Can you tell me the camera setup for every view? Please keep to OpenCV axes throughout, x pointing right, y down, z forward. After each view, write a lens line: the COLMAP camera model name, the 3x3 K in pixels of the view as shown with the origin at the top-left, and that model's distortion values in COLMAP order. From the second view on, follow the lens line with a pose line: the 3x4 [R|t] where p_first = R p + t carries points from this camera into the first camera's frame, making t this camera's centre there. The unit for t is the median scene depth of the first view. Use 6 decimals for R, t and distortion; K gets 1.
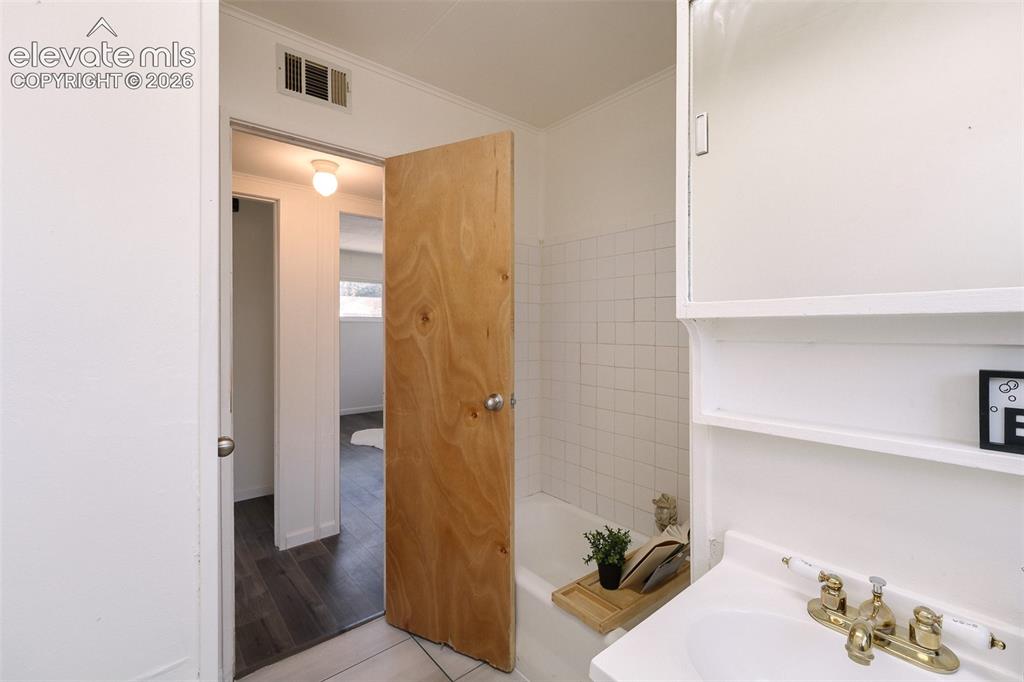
lens RADIAL K [[439.2, 0, 512.4], [0, 439.2, 337.9], [0, 0, 1]] dist [0.003392, -0.000786]
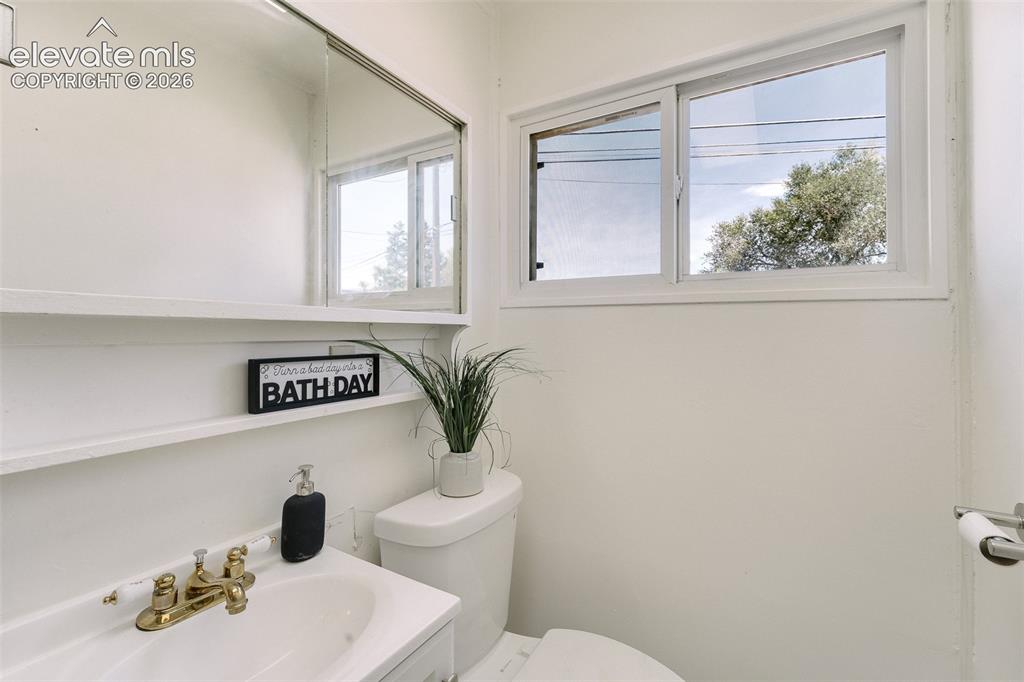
lens RADIAL K [[439.2, 0, 516.1], [0, 439.2, 332.6], [0, 0, 1]] dist [0.003392, -0.000786]
pose [[-0.304136, -0.003847, 0.952621, -0.507596], [0.010137, 0.999922, 0.007274, -0.014714], [-0.952575, 0.011869, -0.304073, 0.576242]]
